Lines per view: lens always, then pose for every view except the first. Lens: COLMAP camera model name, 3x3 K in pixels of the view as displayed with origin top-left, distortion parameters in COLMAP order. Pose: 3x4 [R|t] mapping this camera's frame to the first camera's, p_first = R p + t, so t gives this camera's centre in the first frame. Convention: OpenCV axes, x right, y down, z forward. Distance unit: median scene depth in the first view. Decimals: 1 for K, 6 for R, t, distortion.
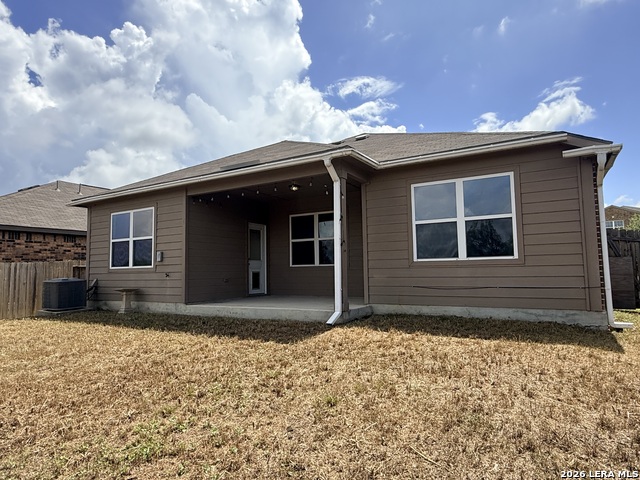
lens RADIAL K [[390.4, 0, 318.5], [0, 390.4, 237.3], [0, 0, 1]] dist [-0.028330, 0.007216]
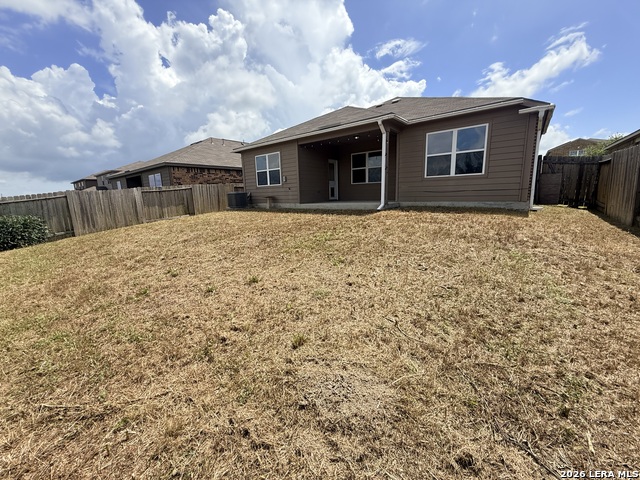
lens RADIAL K [[255.0, 0, 321.9], [0, 255.0, 237.8], [0, 0, 1]] dist [-0.001261, 0.000332]
pose [[0.990602, 0.011923, -0.136256, -0.043548], [0.023494, 0.966554, 0.255386, 0.010366], [0.134743, -0.256187, 0.957190, -0.183454]]
